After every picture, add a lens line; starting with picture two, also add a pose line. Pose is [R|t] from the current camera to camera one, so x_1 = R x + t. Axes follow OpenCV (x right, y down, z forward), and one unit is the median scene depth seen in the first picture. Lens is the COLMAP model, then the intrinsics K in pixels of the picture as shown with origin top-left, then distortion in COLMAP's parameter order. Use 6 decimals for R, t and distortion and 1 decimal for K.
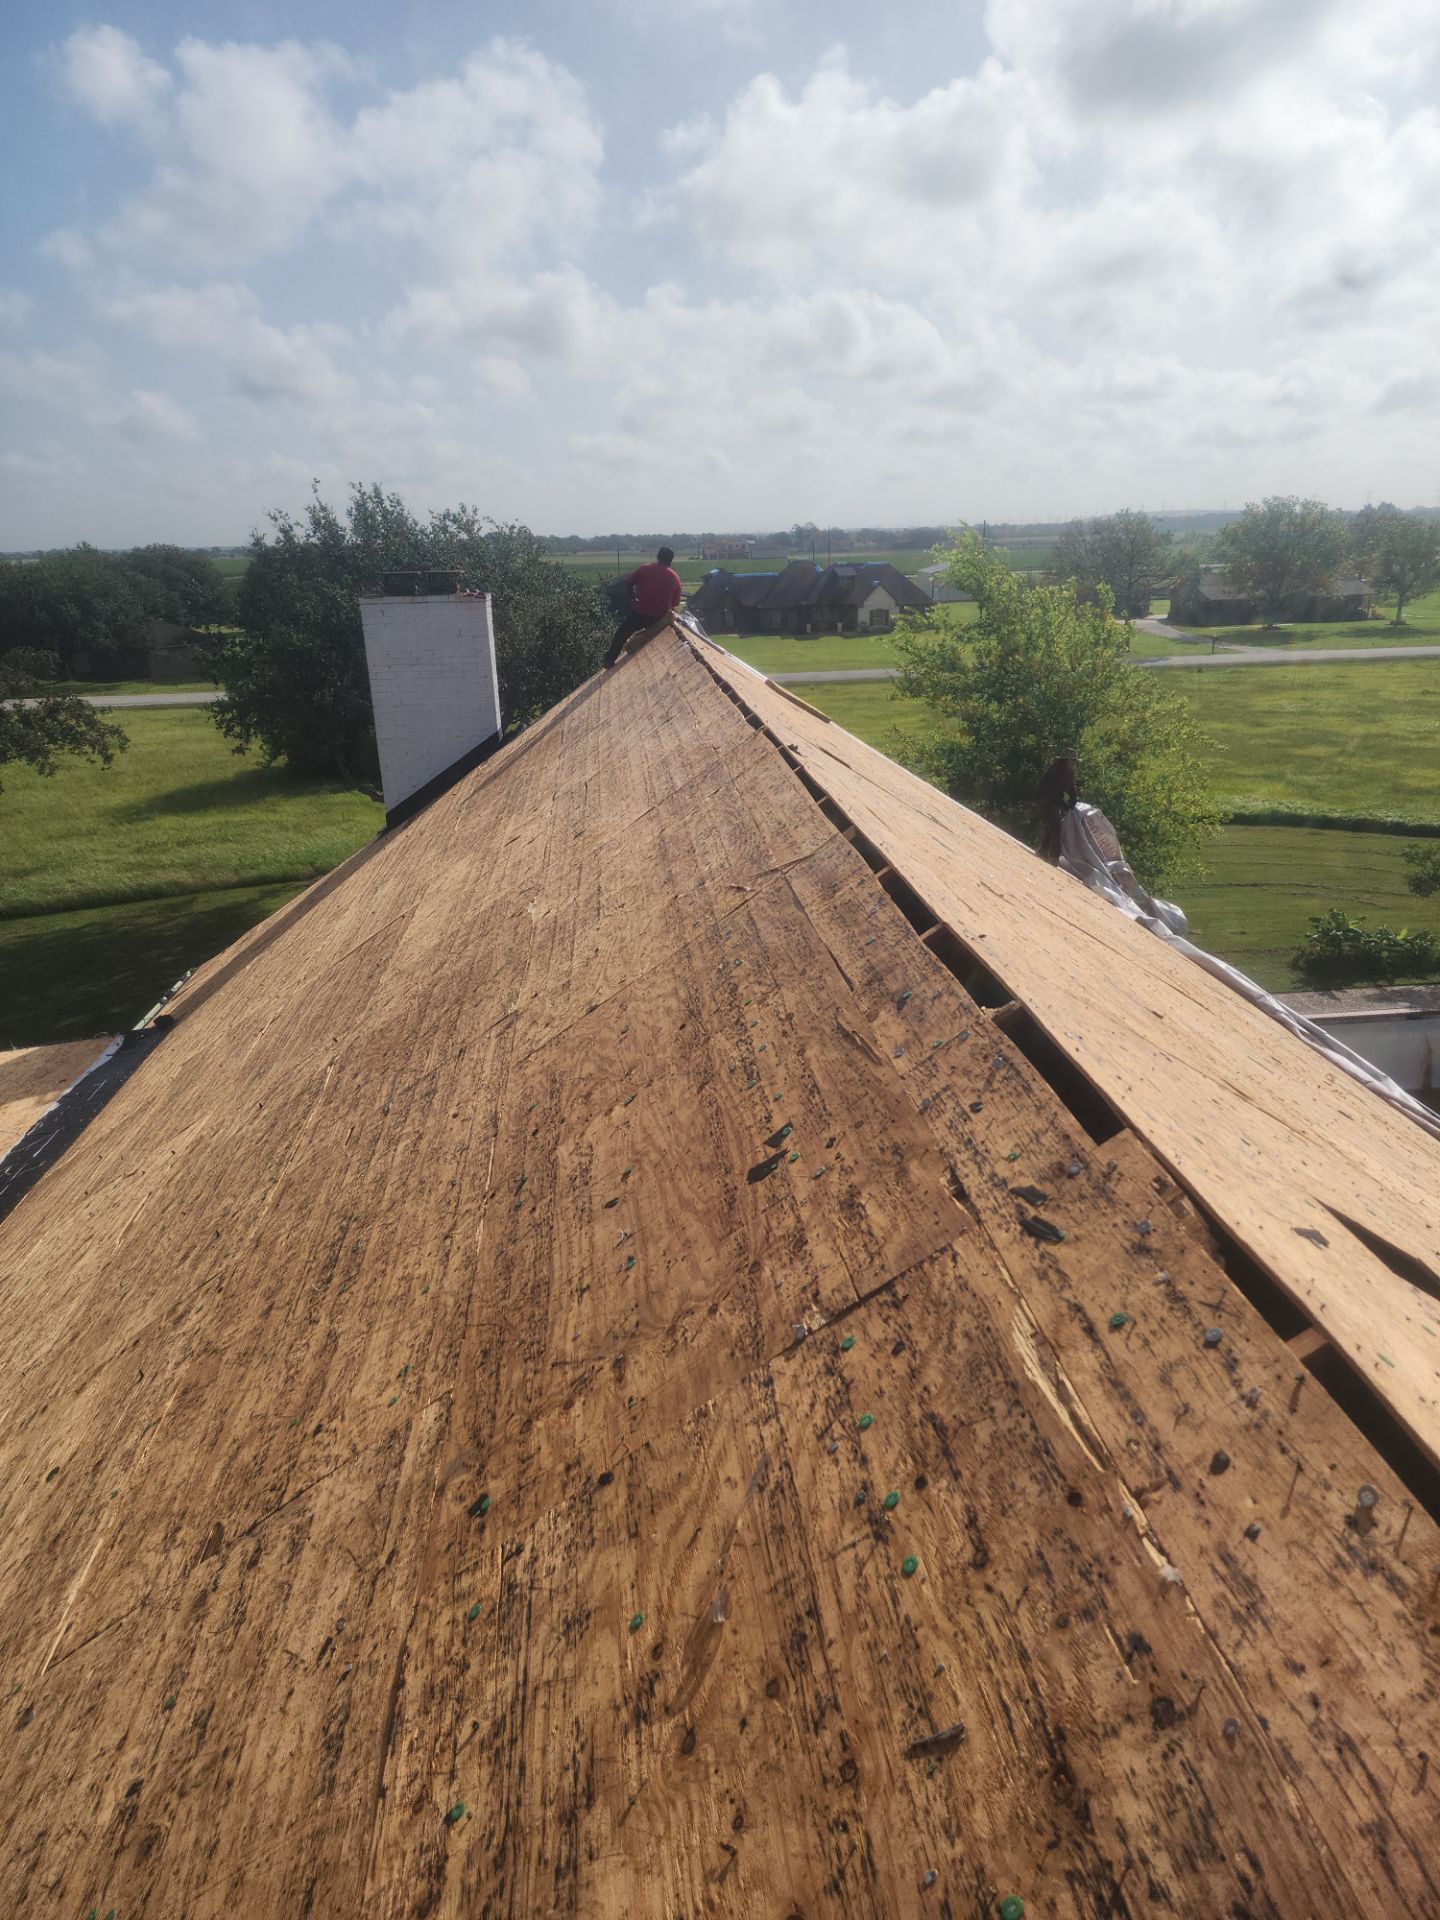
lens RADIAL K [[1236.0, 0, 748.7], [0, 1236.0, 962.9], [0, 0, 1]] dist [0.074905, -0.060574]
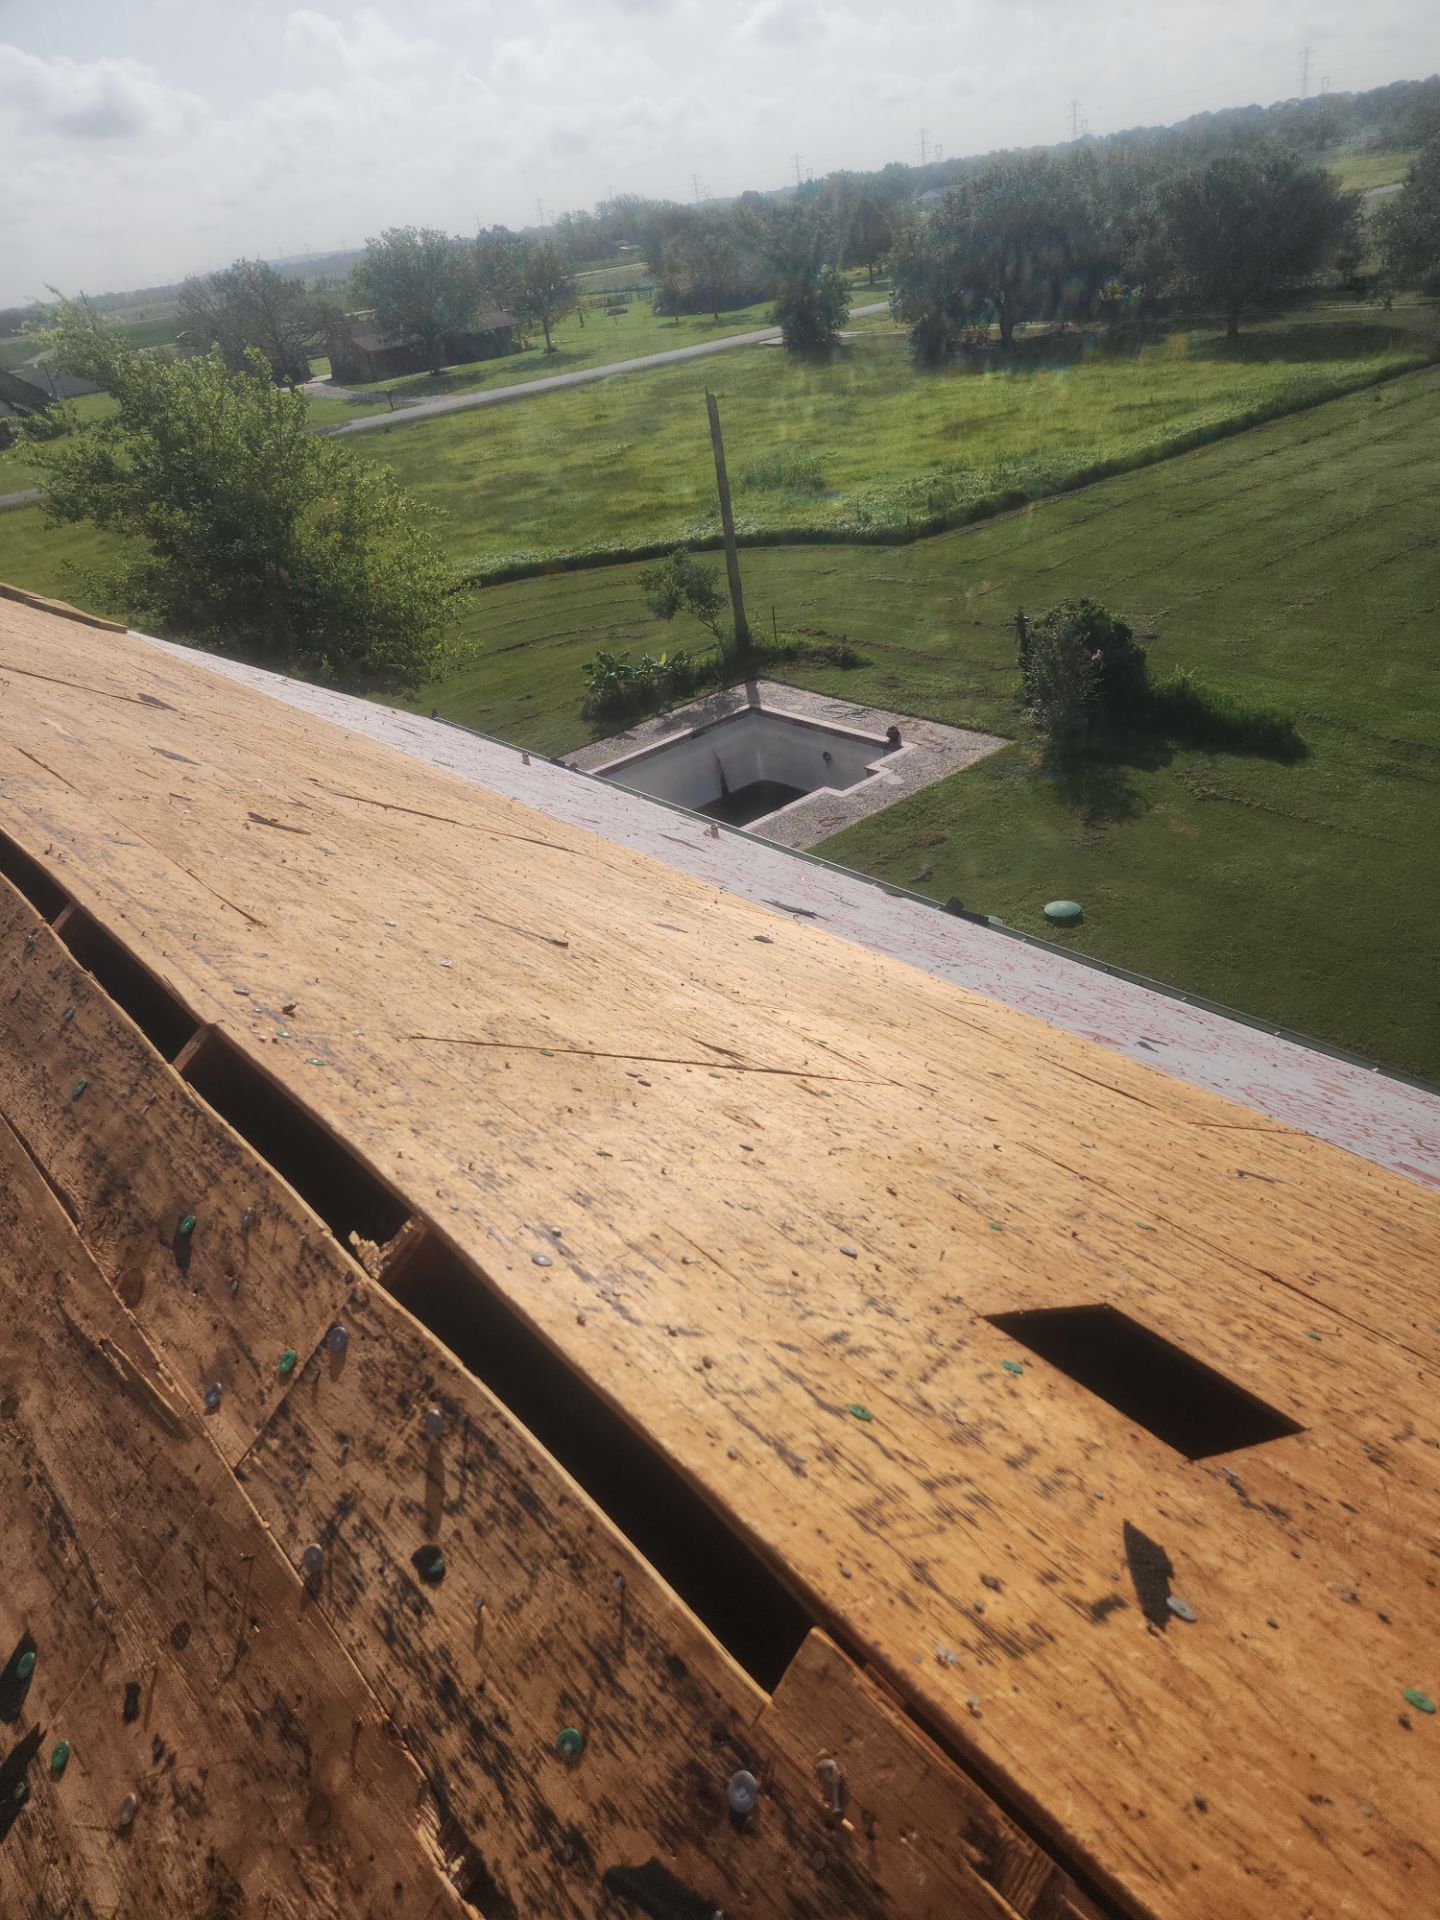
lens RADIAL K [[1211.9, 0, 736.7], [0, 1211.9, 958.8], [0, 0, 1]] dist [0.074151, -0.062776]
pose [[0.816524, -0.365563, 0.446825, 0.157647], [0.286268, 0.928500, 0.236513, -0.157786], [-0.501338, -0.065207, 0.862791, 0.588875]]
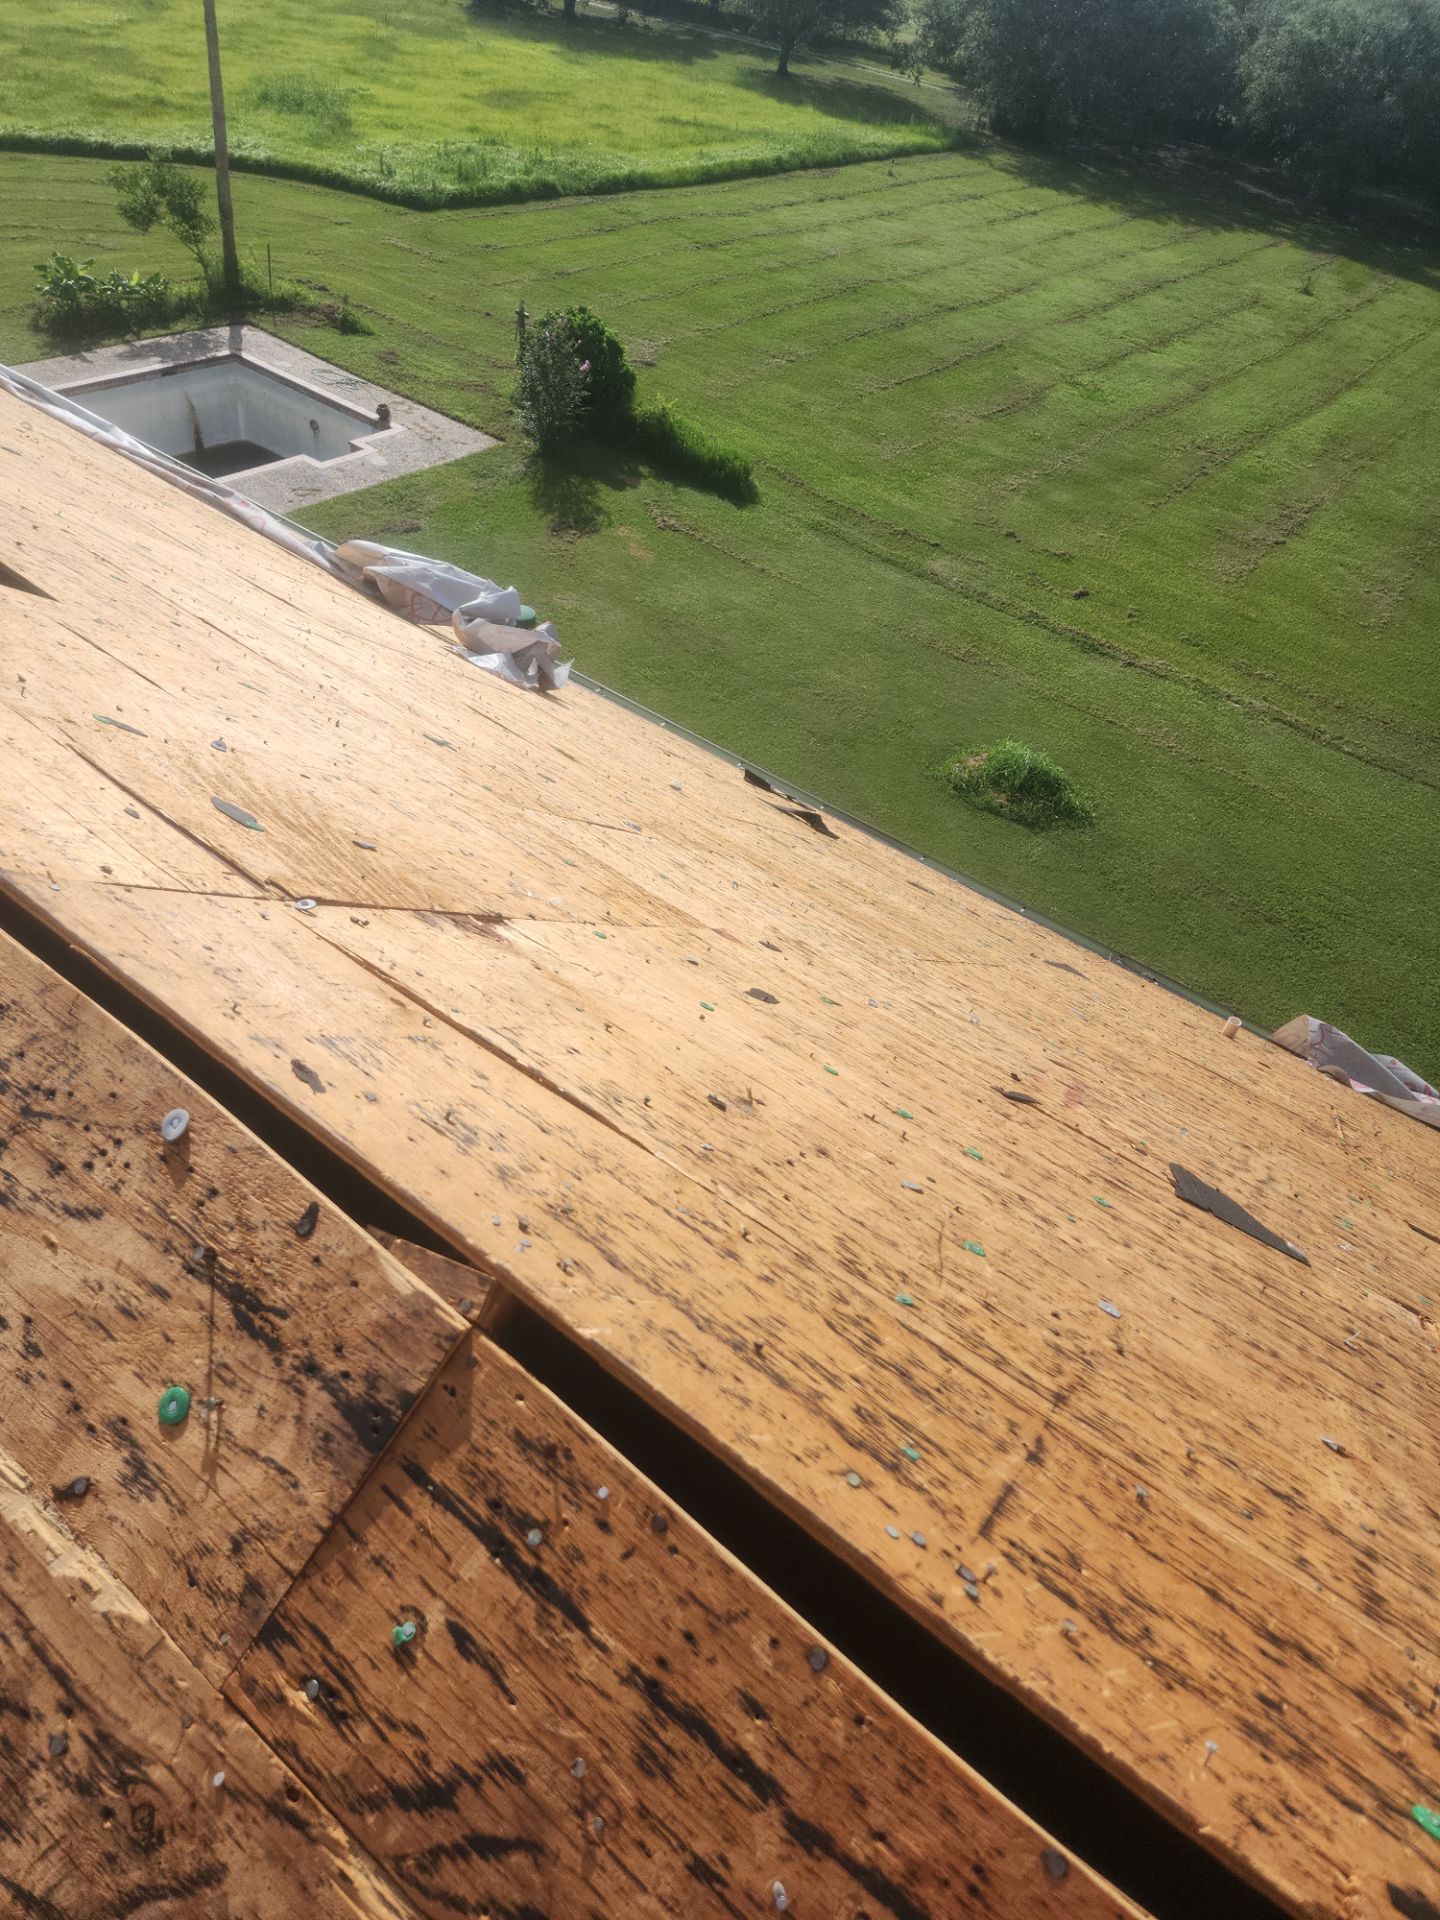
lens RADIAL K [[1217.9, 0, 627.0], [0, 1217.9, 914.5], [0, 0, 1]] dist [0.056771, -0.051076]
pose [[0.691614, -0.389878, 0.608001, 0.212373], [0.096354, 0.884075, 0.457304, 0.112830], [-0.715811, -0.257695, 0.649005, -0.048347]]
